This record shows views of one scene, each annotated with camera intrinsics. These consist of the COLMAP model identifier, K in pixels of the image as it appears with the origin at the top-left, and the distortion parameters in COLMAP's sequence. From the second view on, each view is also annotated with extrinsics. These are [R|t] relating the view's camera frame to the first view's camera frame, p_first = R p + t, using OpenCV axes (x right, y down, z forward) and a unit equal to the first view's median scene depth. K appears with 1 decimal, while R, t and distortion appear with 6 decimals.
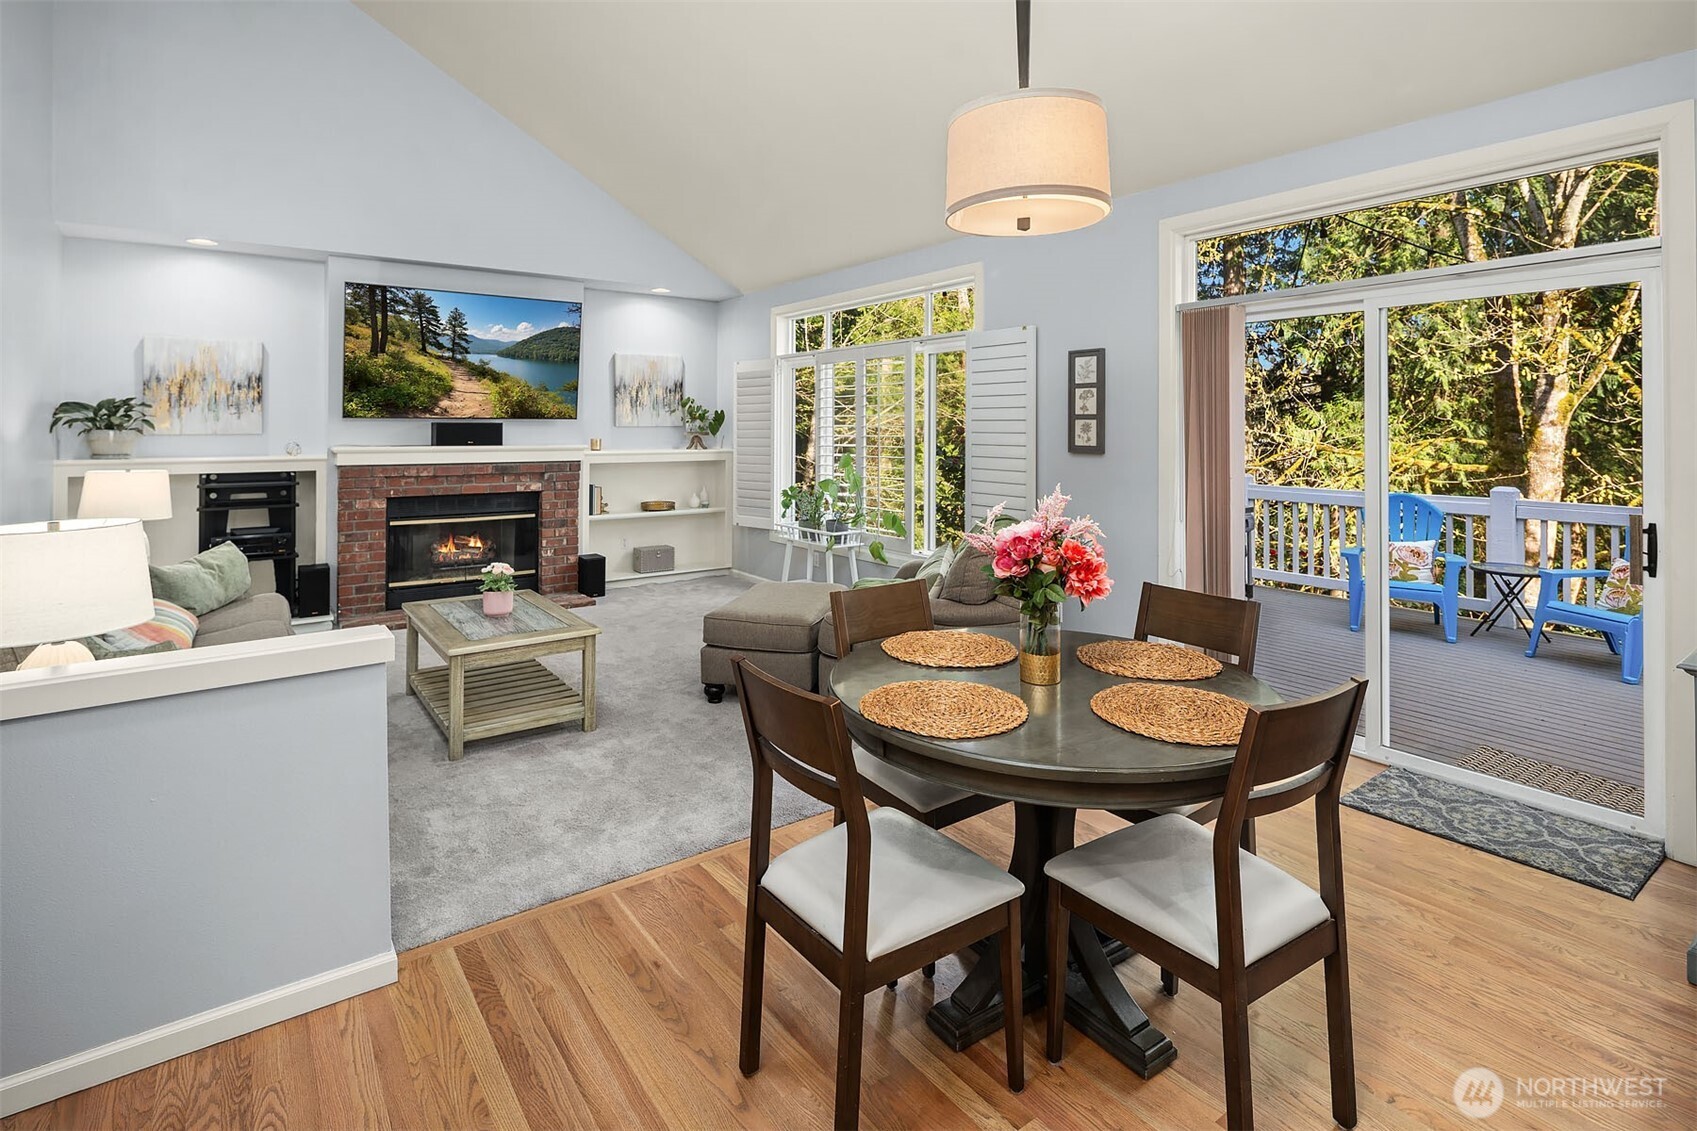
lens RADIAL K [[843.4, 0, 834.3], [0, 843.4, 399.1], [0, 0, 1]] dist [0.005021, -0.002442]
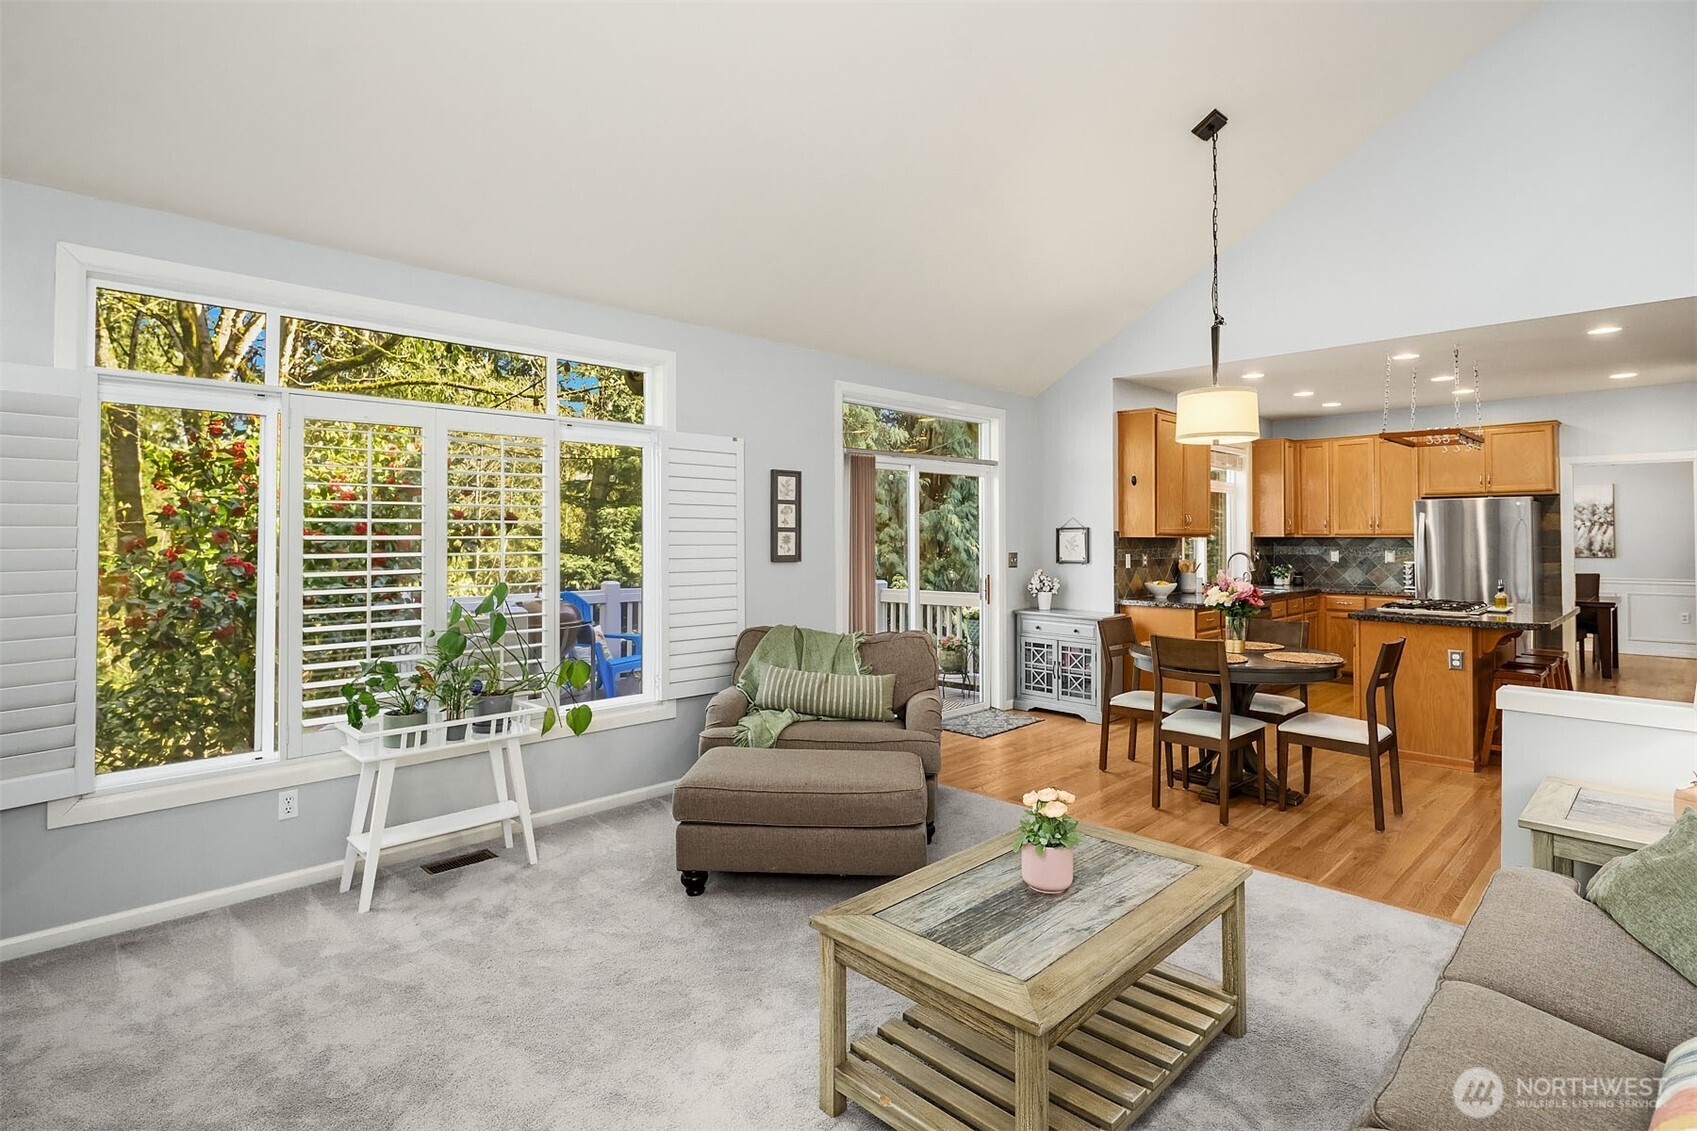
lens RADIAL K [[843.4, 0, 844.8], [0, 843.4, 518.3], [0, 0, 1]] dist [0.005021, -0.002442]
pose [[-0.161332, 0.026142, 0.986554, -0.642481], [-0.028912, 0.999095, -0.031203, 0.029946], [-0.986477, -0.033557, -0.160430, 0.853994]]
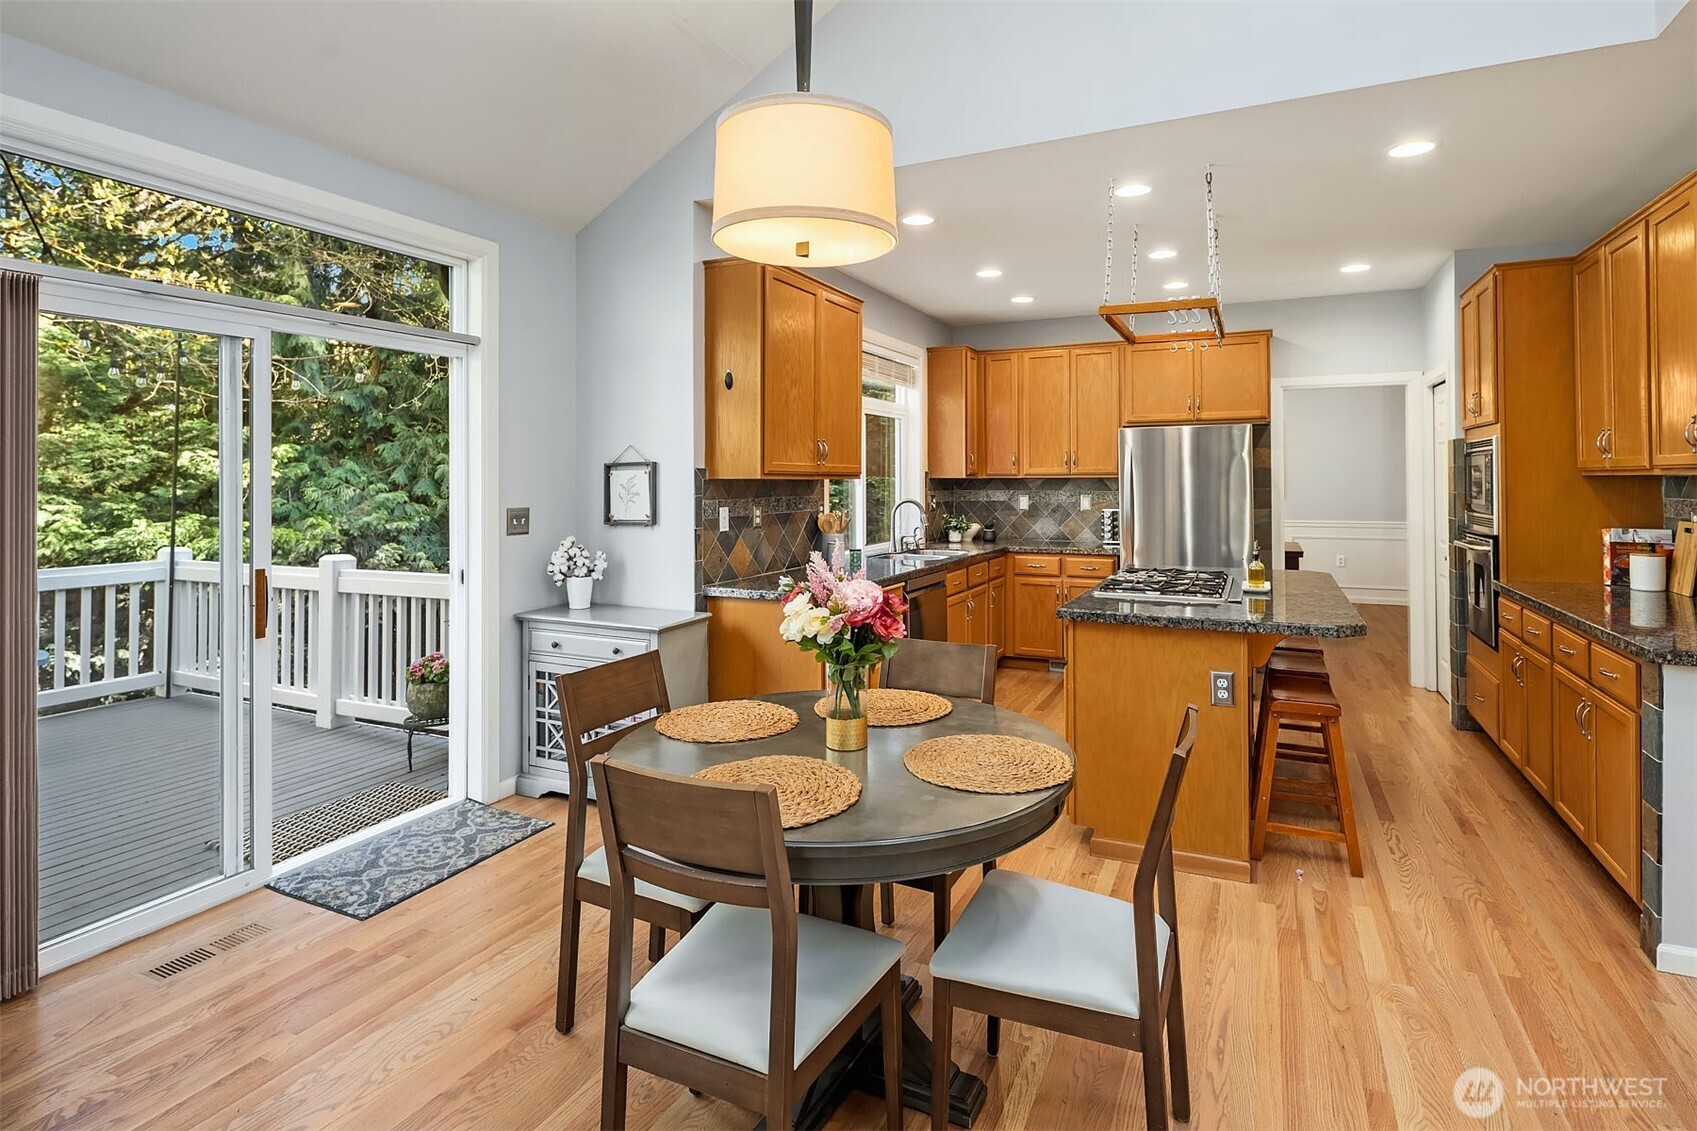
lens RADIAL K [[843.4, 0, 864.3], [0, 843.4, 469.5], [0, 0, 1]] dist [0.005021, -0.002442]
pose [[-0.490790, 0.016612, 0.871120, -0.213970], [-0.019468, 0.999360, -0.030026, 0.019332], [-0.871060, -0.031696, -0.490152, 0.521351]]
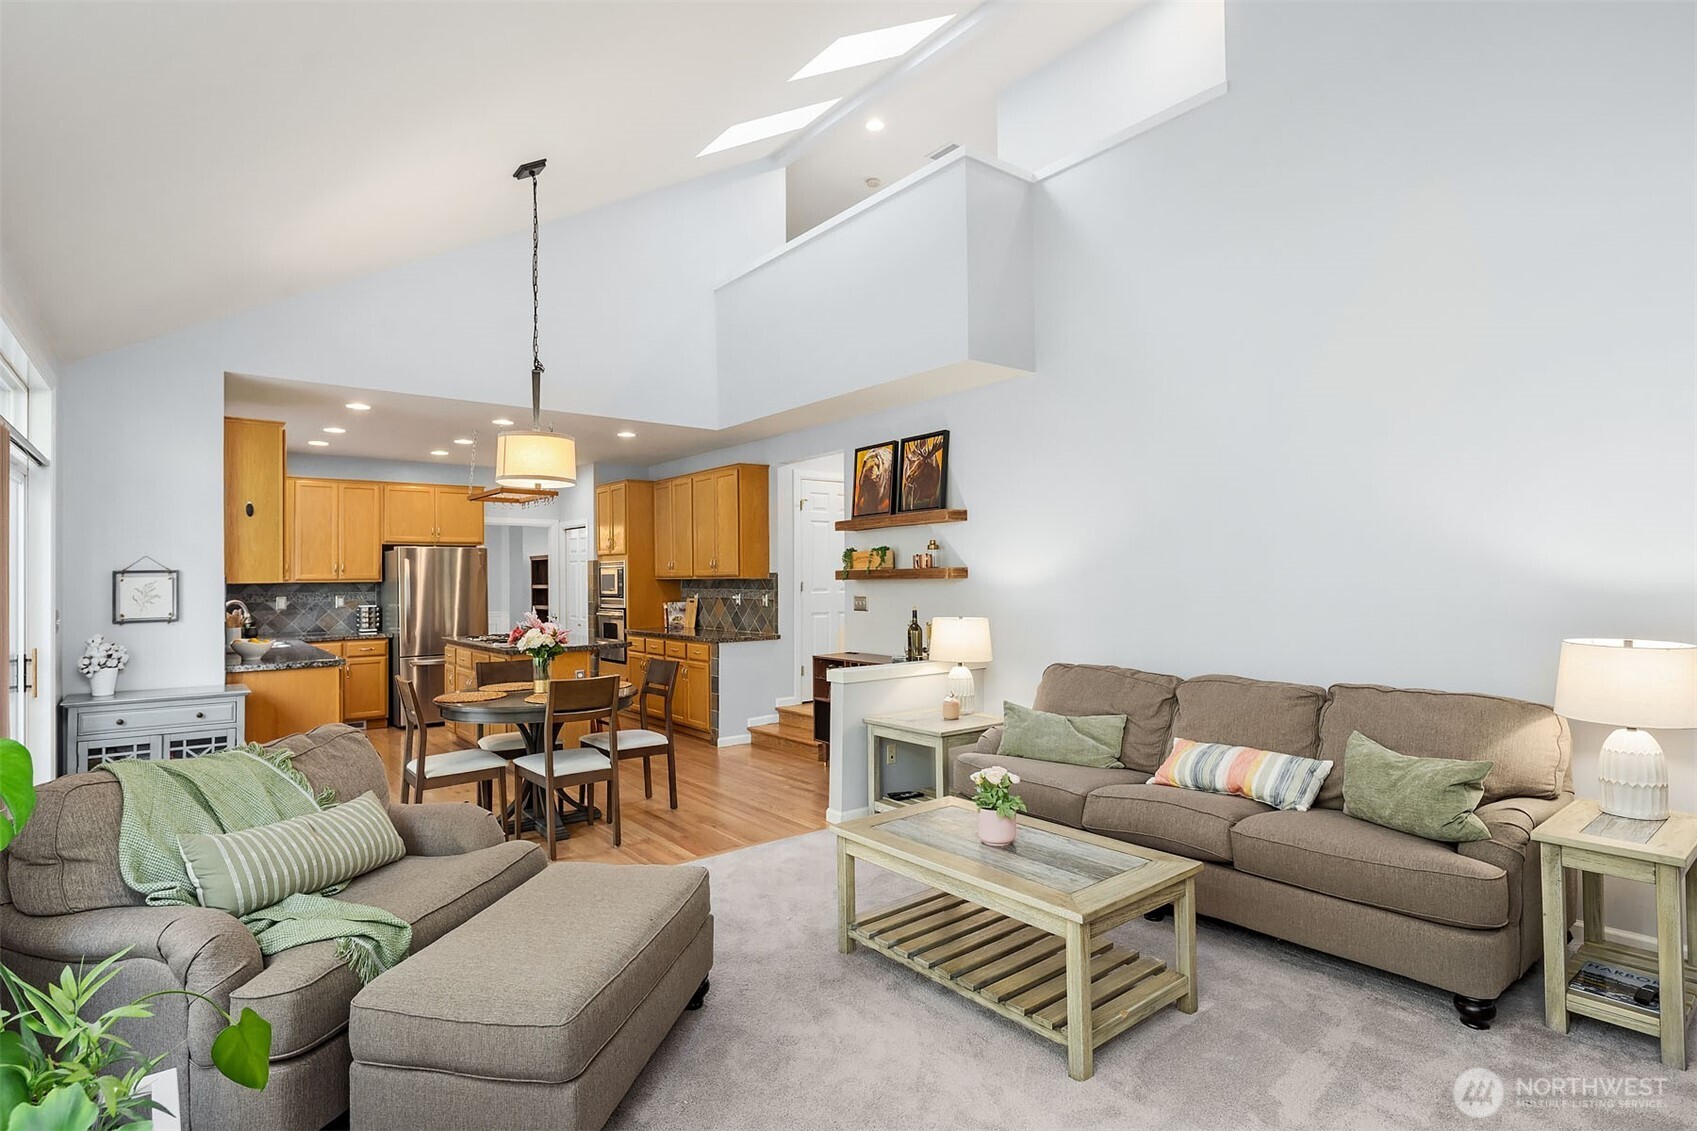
lens RADIAL K [[843.4, 0, 842.1], [0, 843.4, 562.8], [0, 0, 1]] dist [0.005021, -0.002442]
pose [[-0.998360, 0.013200, -0.055706, -0.157732], [0.015811, 0.998785, -0.046686, 0.038151], [0.055022, -0.047490, -0.997355, 1.199240]]
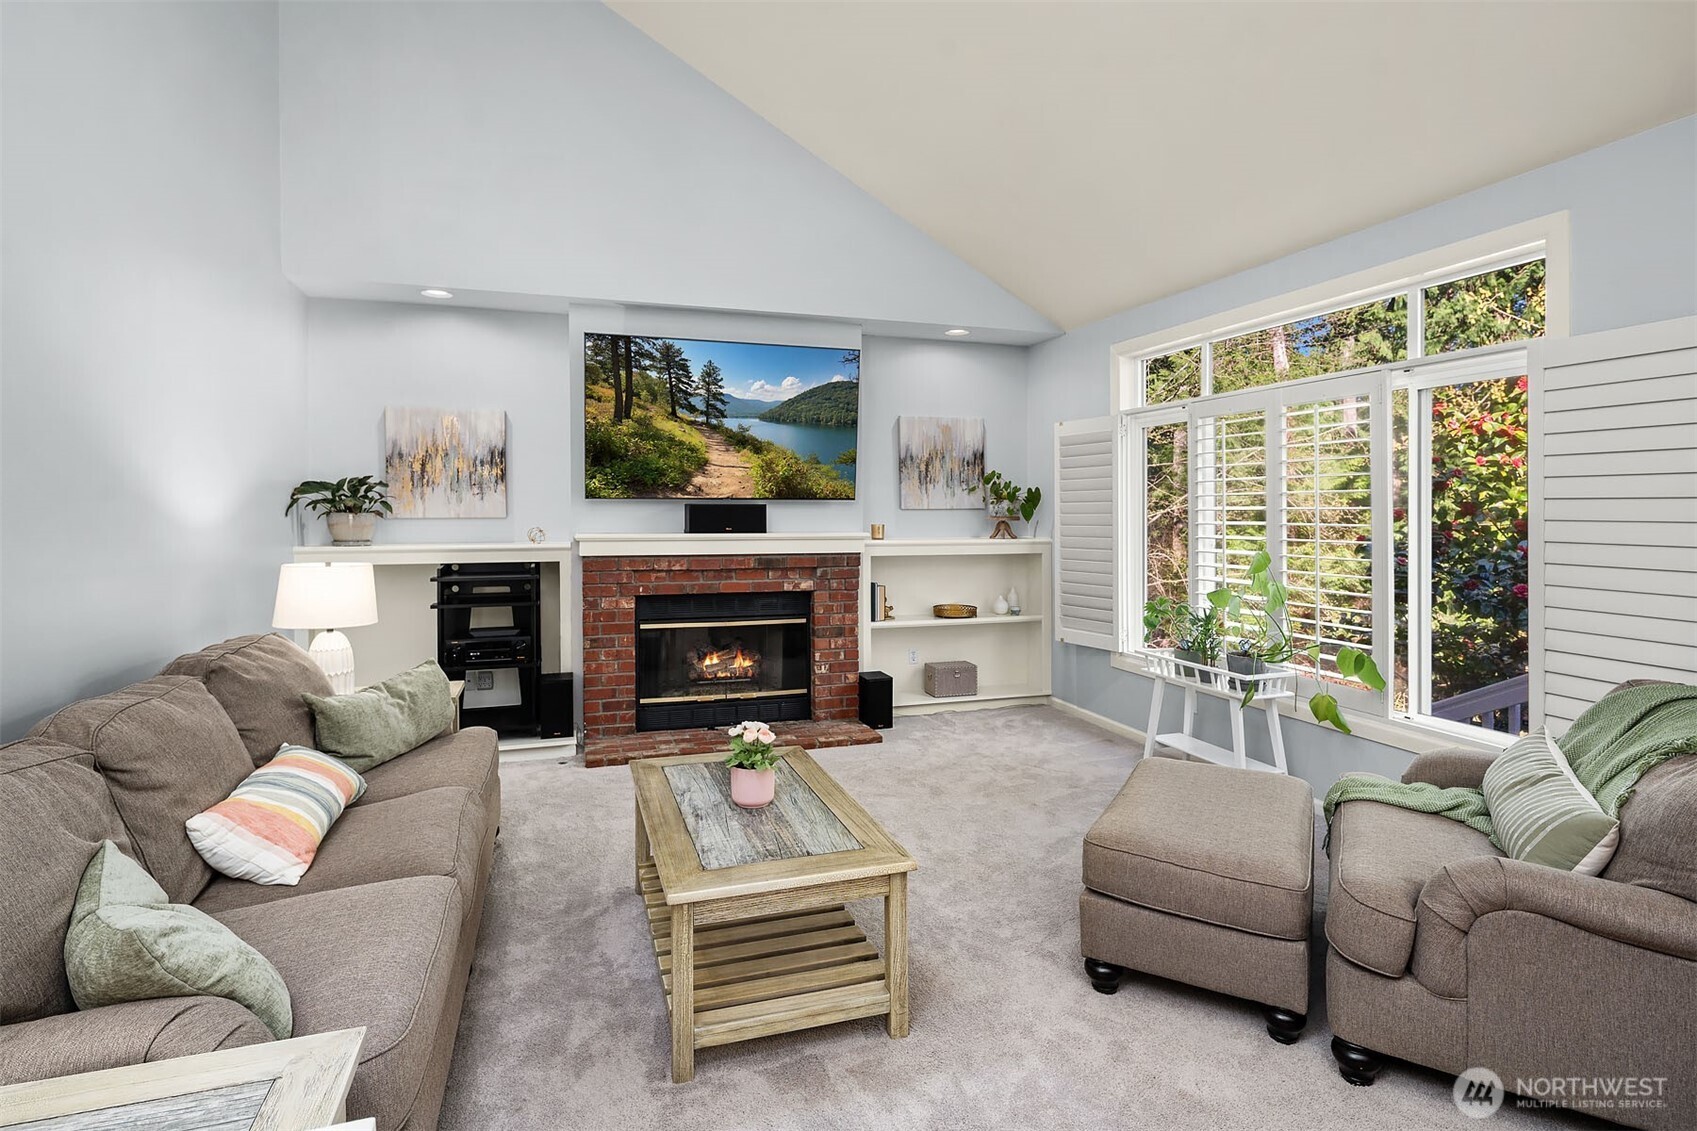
lens RADIAL K [[843.4, 0, 813.3], [0, 843.4, 497.3], [0, 0, 1]] dist [0.005021, -0.002442]
pose [[0.945517, -0.004601, -0.325542, -0.100000], [0.010535, 0.999809, 0.016468, 0.009488], [0.325404, -0.019000, 0.945384, 0.284549]]
